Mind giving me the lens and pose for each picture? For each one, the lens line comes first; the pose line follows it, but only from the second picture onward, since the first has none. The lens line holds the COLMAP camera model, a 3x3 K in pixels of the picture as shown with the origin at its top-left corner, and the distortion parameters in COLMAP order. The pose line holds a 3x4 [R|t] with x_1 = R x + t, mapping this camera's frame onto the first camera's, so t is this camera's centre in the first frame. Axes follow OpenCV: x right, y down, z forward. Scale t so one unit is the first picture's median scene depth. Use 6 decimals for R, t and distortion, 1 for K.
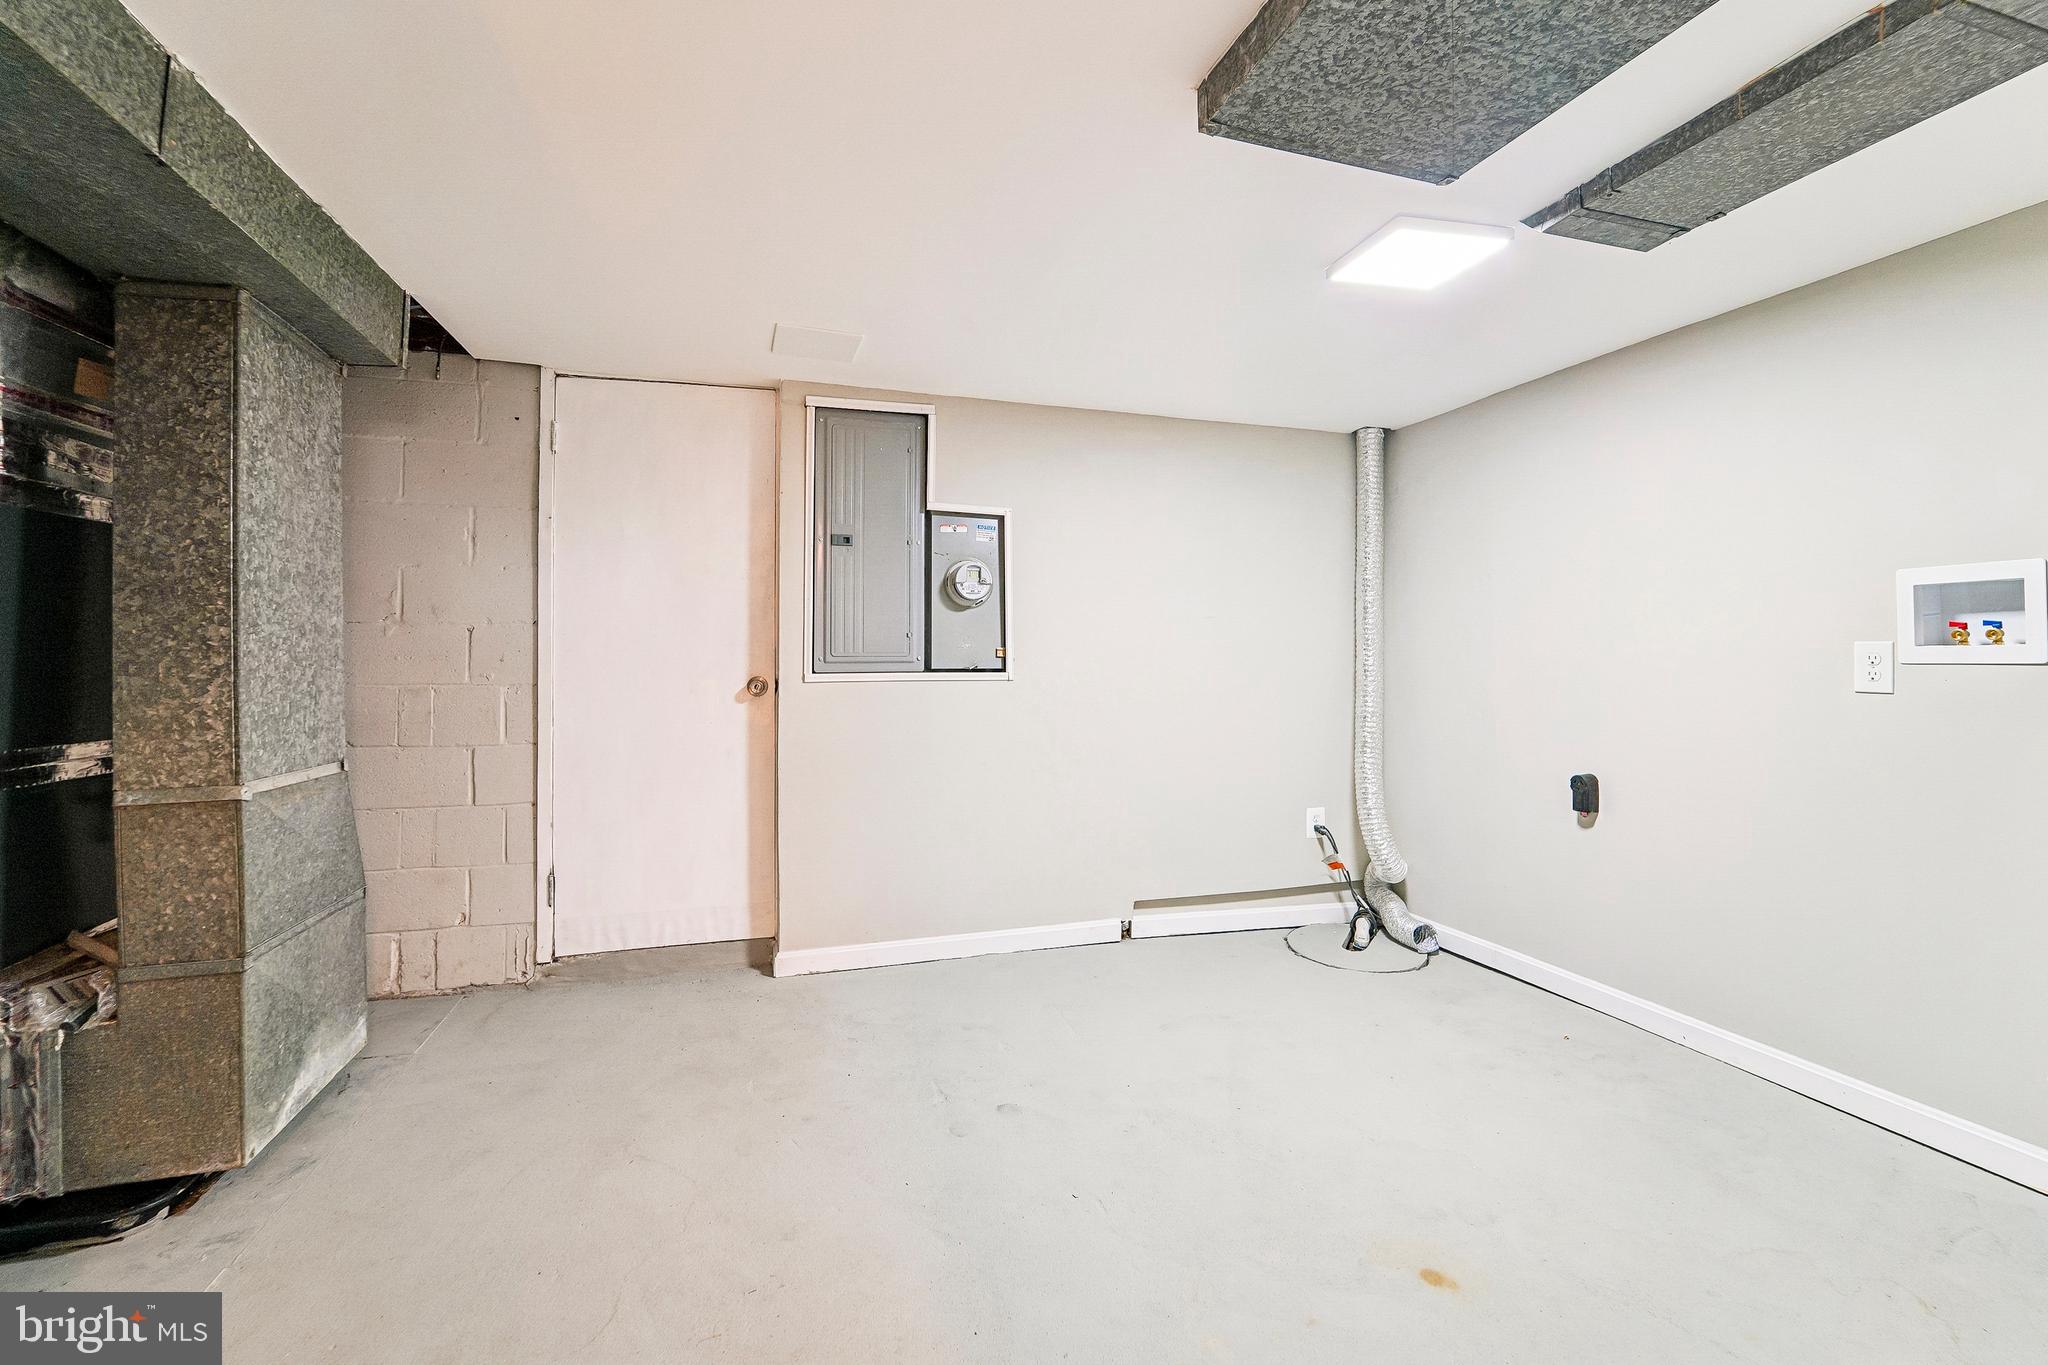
lens RADIAL K [[861.9, 0, 1033.4], [0, 861.9, 677.8], [0, 0, 1]] dist [-0.025648, -0.000267]
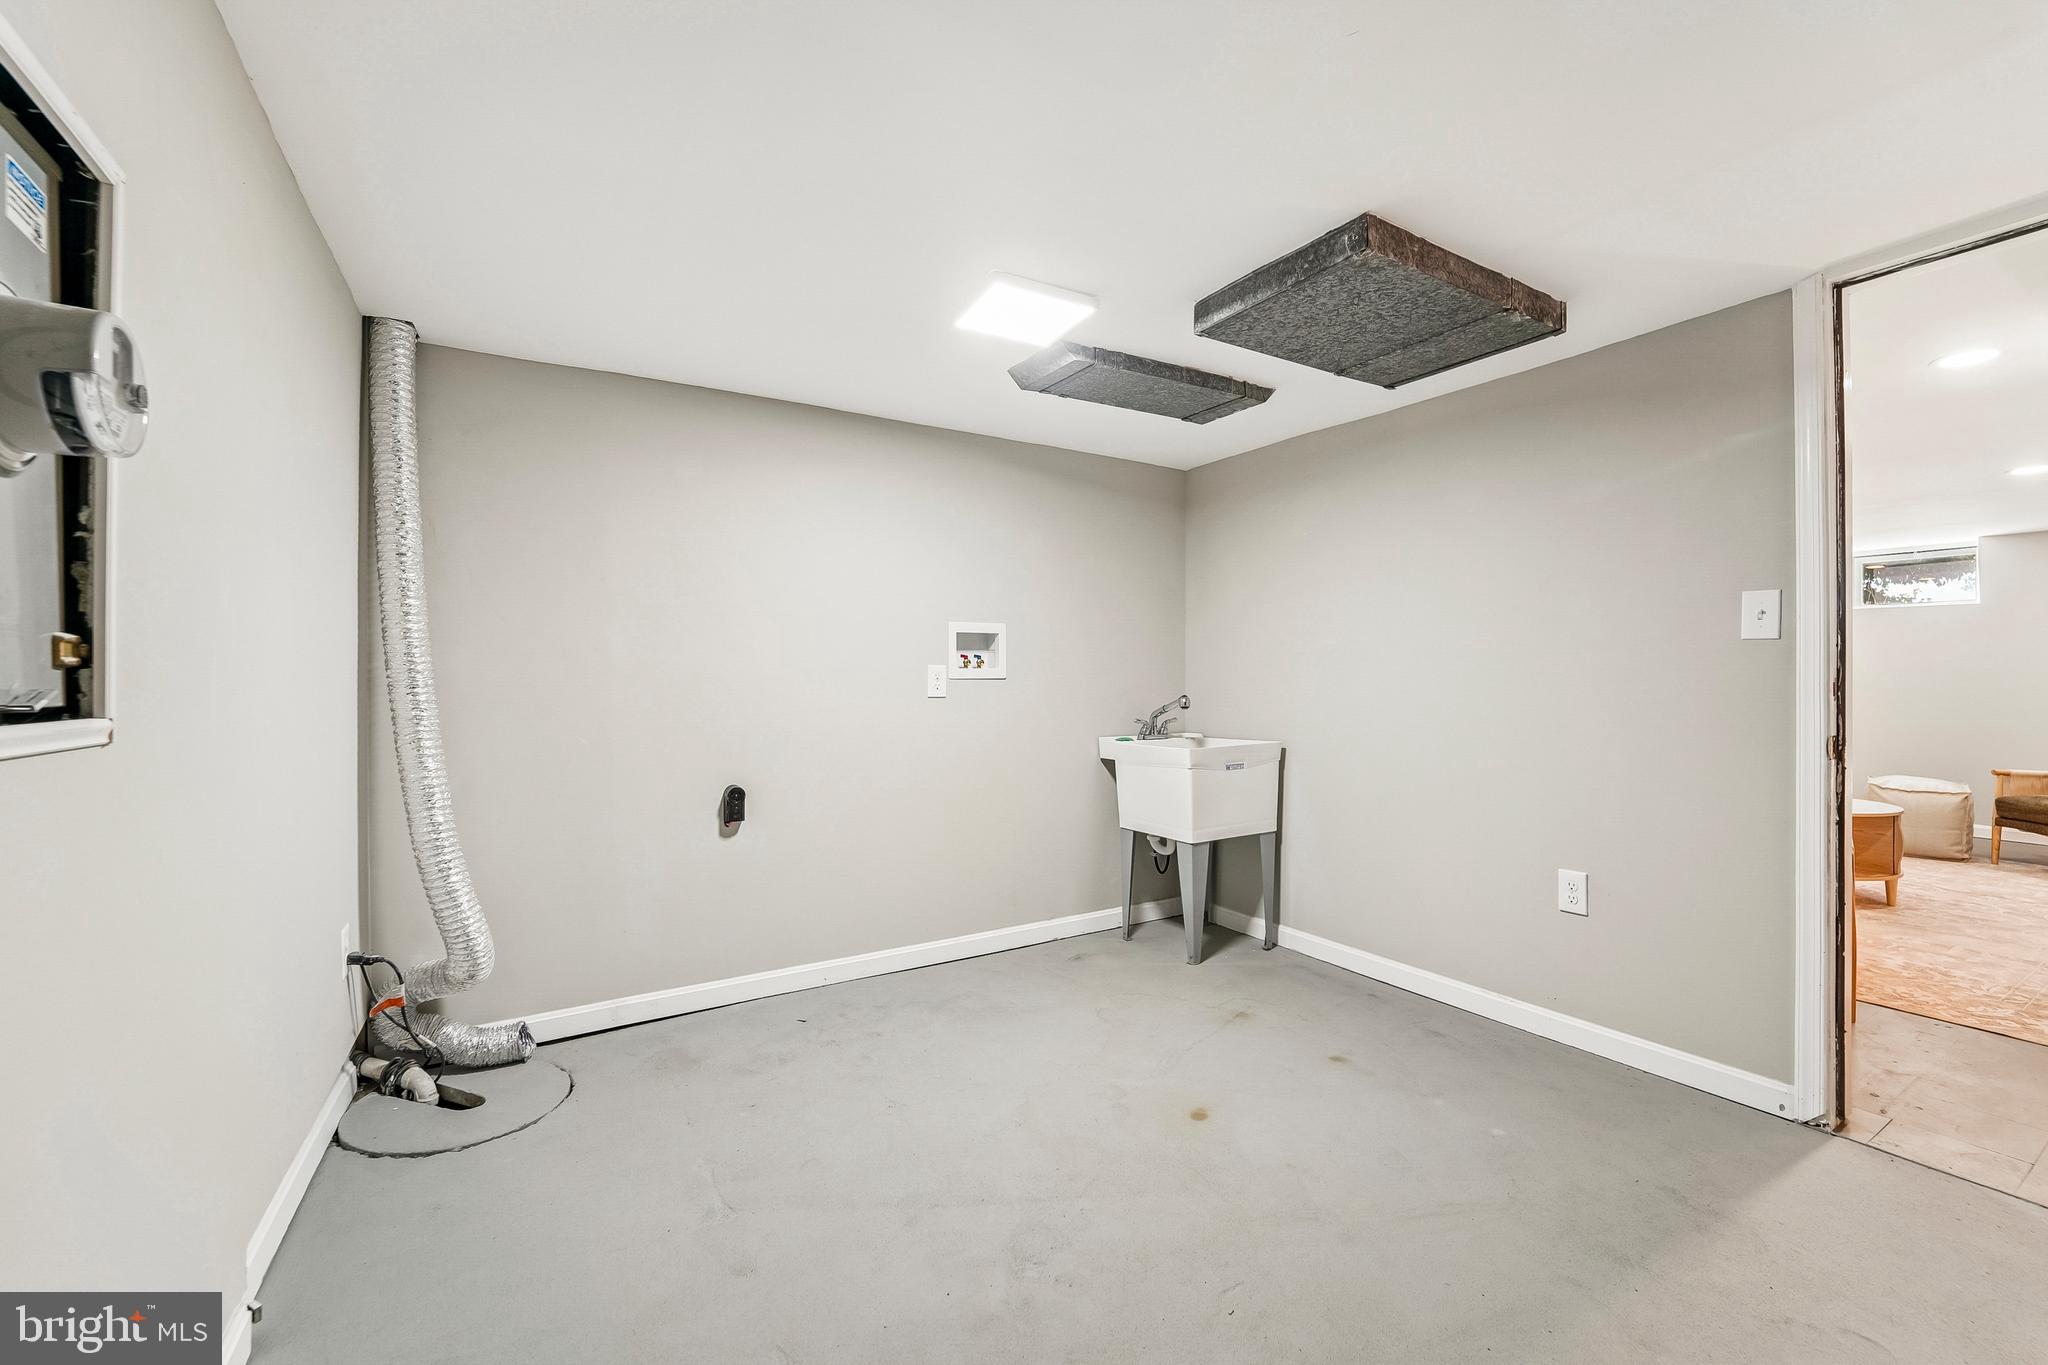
lens RADIAL K [[845.6, 0, 1033.0], [0, 845.6, 692.0], [0, 0, 1]] dist [-0.025020, -0.000550]
pose [[-0.224540, -0.014835, 0.974352, -0.599833], [0.023953, 0.999498, 0.020738, -0.021402], [-0.974170, 0.027995, -0.224072, 1.172530]]
